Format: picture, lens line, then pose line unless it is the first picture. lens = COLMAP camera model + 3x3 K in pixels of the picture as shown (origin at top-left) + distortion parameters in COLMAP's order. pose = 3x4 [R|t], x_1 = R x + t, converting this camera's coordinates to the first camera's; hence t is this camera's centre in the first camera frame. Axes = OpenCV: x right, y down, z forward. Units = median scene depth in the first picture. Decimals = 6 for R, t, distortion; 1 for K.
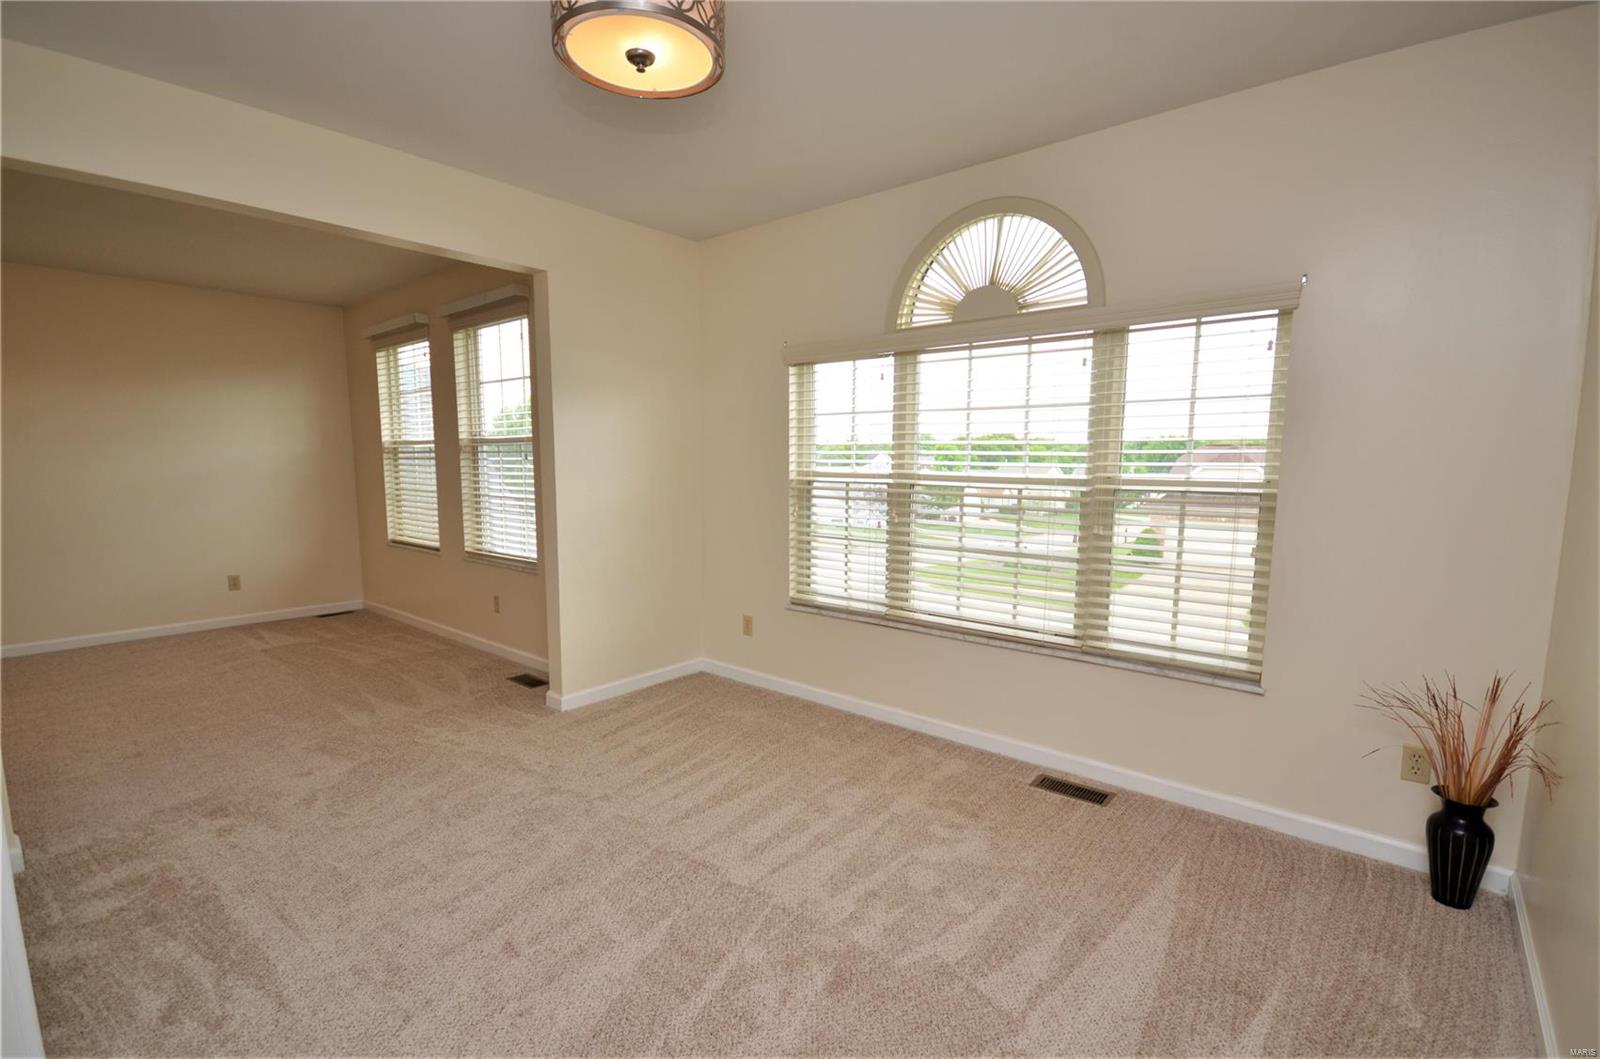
lens RADIAL K [[718.7, 0, 807.8], [0, 718.7, 553.3], [0, 0, 1]] dist [-0.001074, -0.000020]
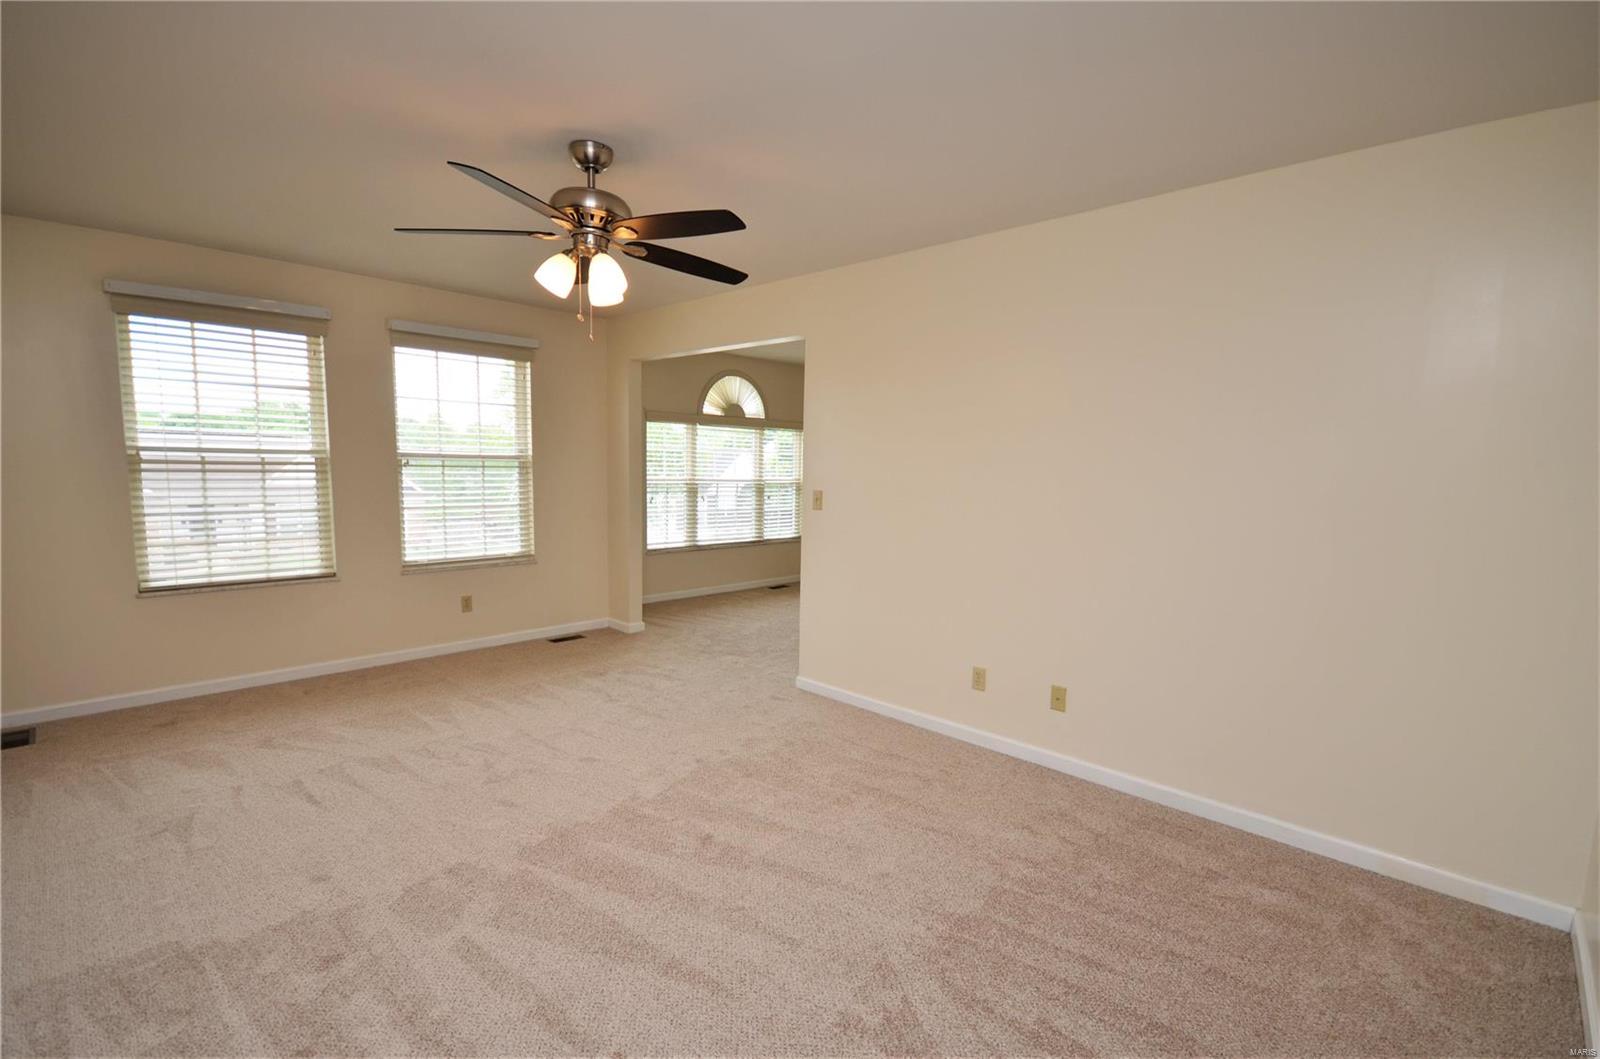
lens RADIAL K [[718.7, 0, 807.8], [0, 718.7, 553.3], [0, 0, 1]] dist [-0.001074, -0.000020]
pose [[0.081453, -0.118079, 0.989658, -1.984100], [0.123752, 0.986472, 0.107514, -0.078818], [-0.988964, 0.113715, 0.094964, 0.483825]]
